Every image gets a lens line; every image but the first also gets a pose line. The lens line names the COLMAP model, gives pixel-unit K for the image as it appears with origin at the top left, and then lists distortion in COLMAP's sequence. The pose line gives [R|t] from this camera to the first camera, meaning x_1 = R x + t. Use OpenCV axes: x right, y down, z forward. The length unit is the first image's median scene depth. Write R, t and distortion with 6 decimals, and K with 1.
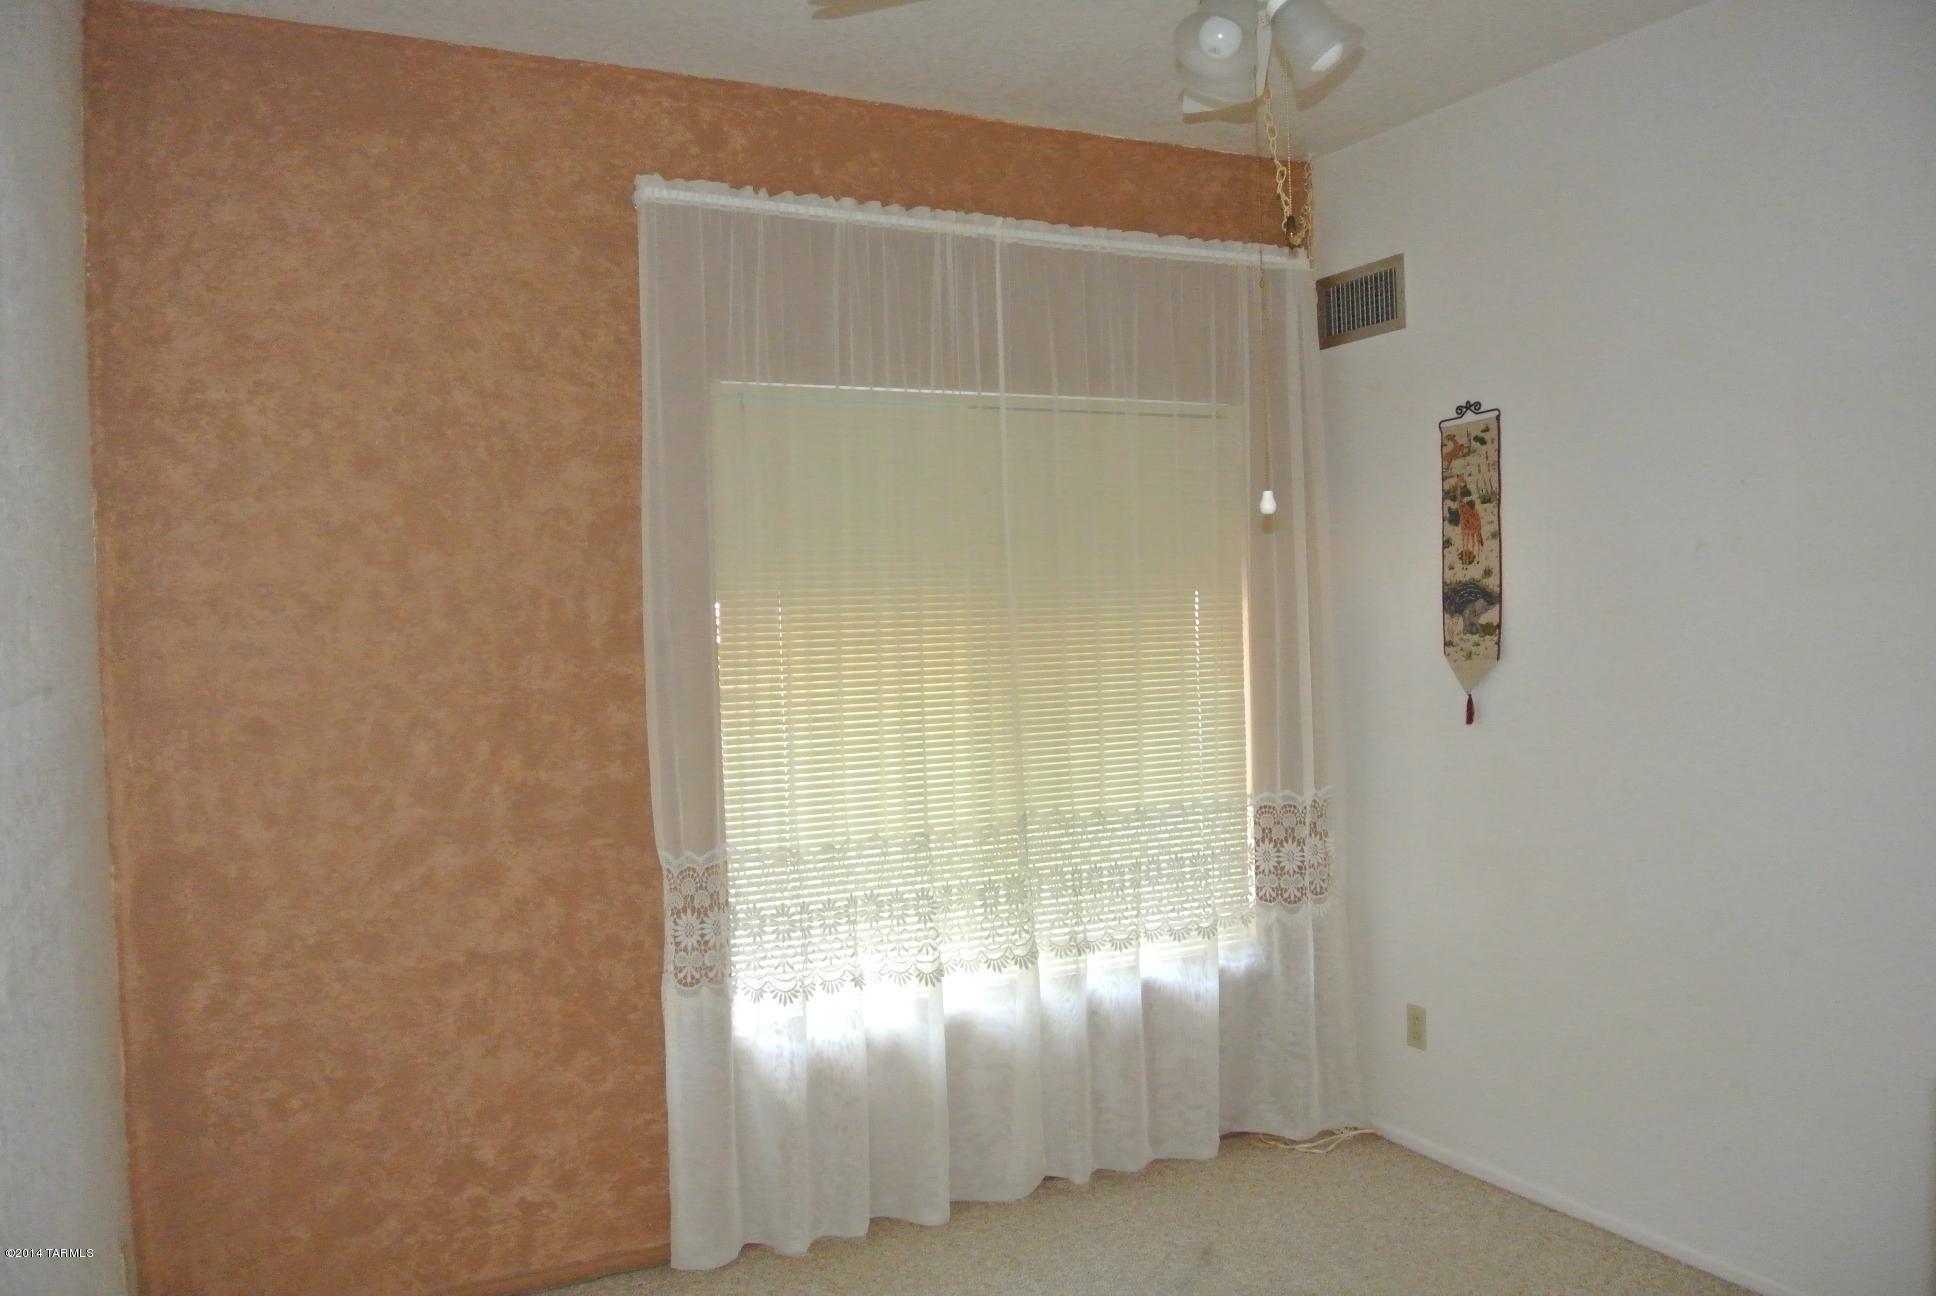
lens RADIAL K [[1461.6, 0, 973.8], [0, 1461.6, 620.8], [0, 0, 1]] dist [-0.084516, 0.045501]
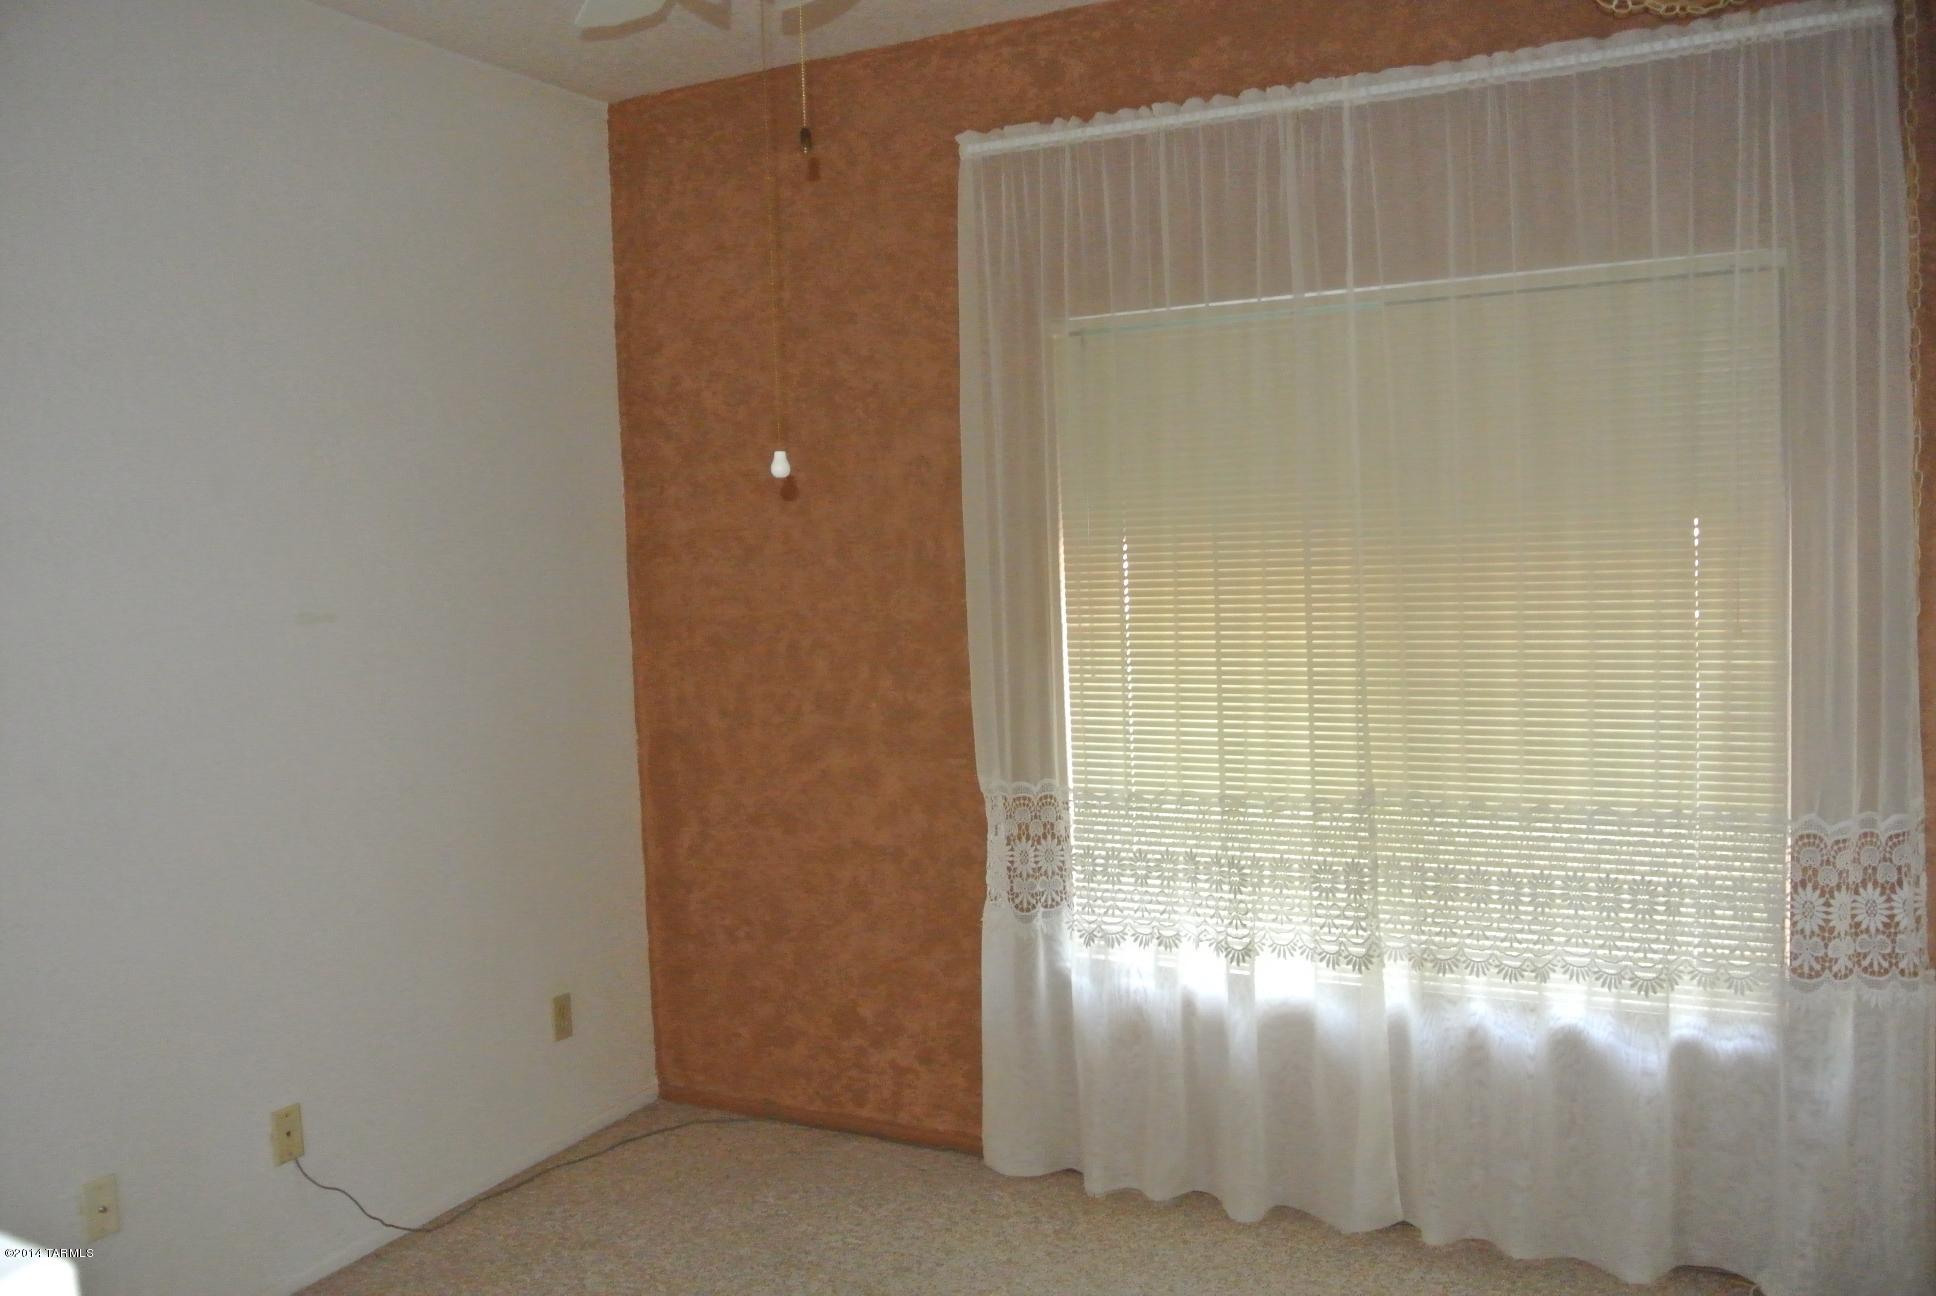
lens RADIAL K [[1507.3, 0, 968.0], [0, 1507.3, 648.0], [0, 0, 1]] dist [-0.066420, 0.003858]
pose [[0.593863, 0.056931, -0.802549, 0.669408], [0.005129, 0.997205, 0.074535, -0.018077], [0.804550, -0.048380, 0.591911, 0.346457]]
